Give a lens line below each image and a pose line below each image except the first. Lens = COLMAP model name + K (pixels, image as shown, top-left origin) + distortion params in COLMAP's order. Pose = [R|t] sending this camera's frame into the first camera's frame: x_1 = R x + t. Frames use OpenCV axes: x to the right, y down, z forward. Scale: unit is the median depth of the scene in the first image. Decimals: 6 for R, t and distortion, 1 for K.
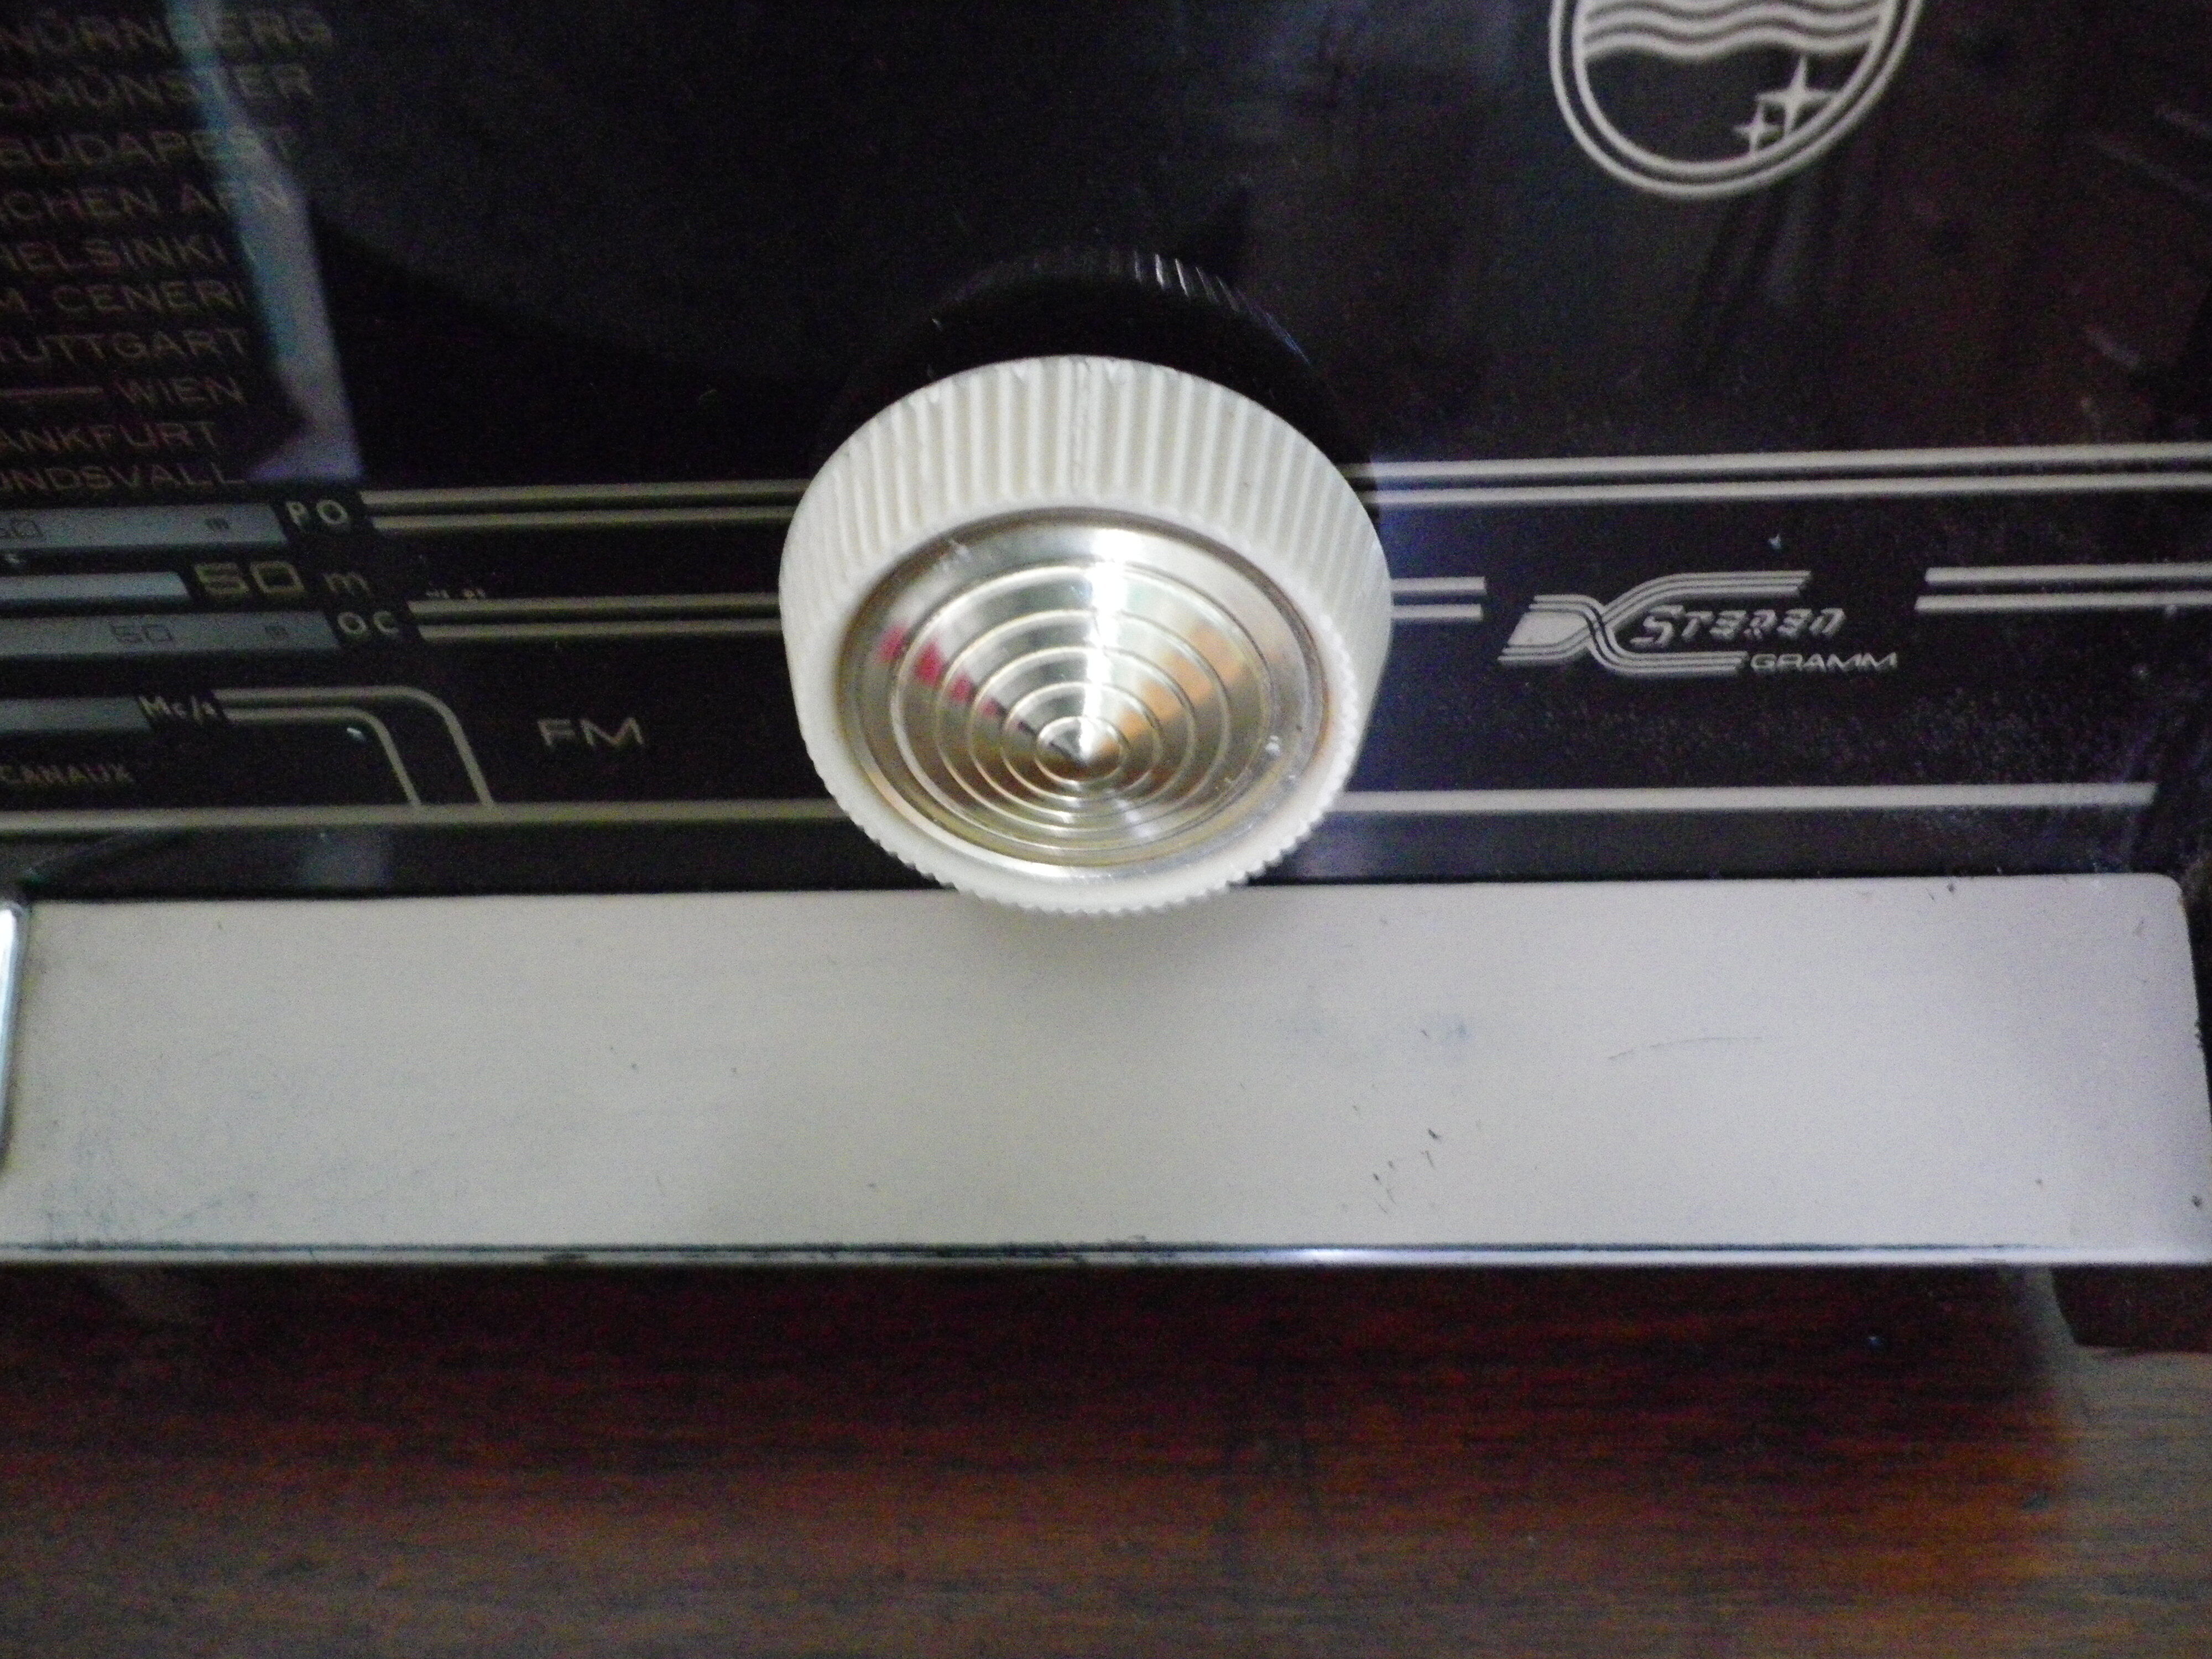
lens RADIAL K [[1653.1, 0, 1097.6], [0, 1653.1, 828.1], [0, 0, 1]] dist [-0.001353, -0.004480]
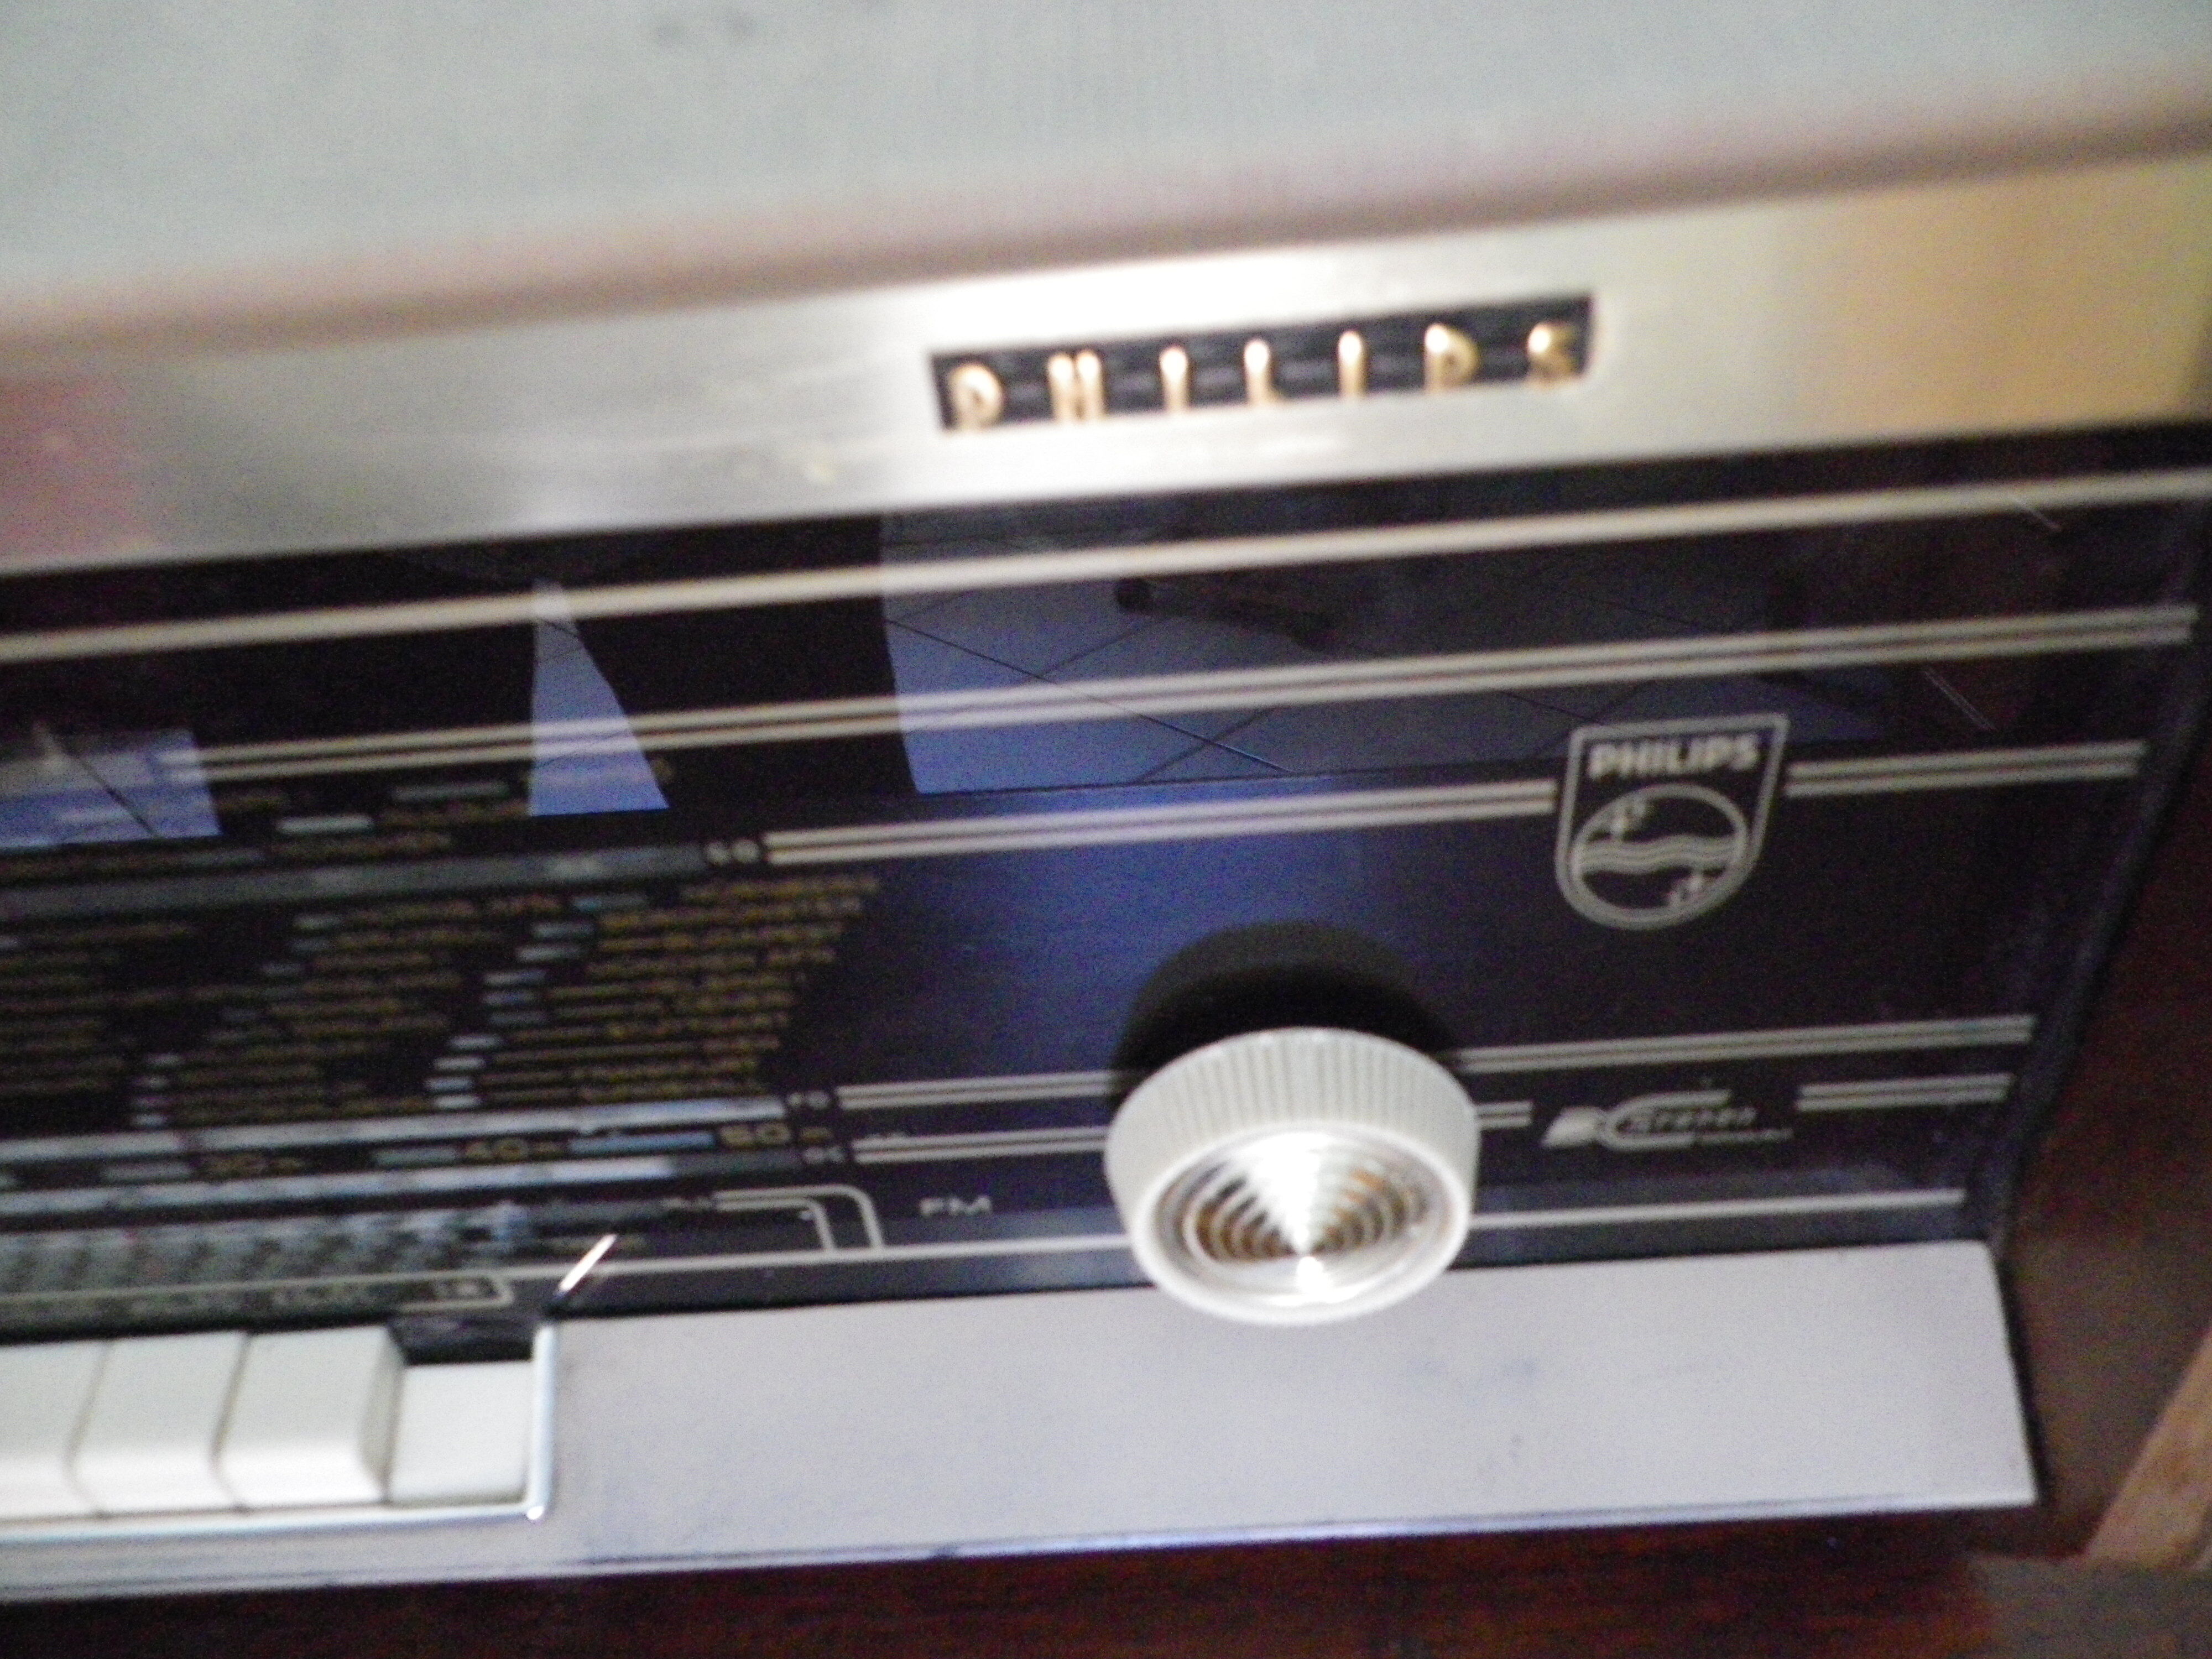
lens RADIAL K [[1698.6, 0, 1091.0], [0, 1698.6, 837.5], [0, 0, 1]] dist [-0.012940, 0.005465]
pose [[0.998698, -0.049790, 0.011138, -0.199108], [0.050436, 0.996398, -0.068176, -0.313513], [-0.007704, 0.068649, 0.997611, -0.661292]]
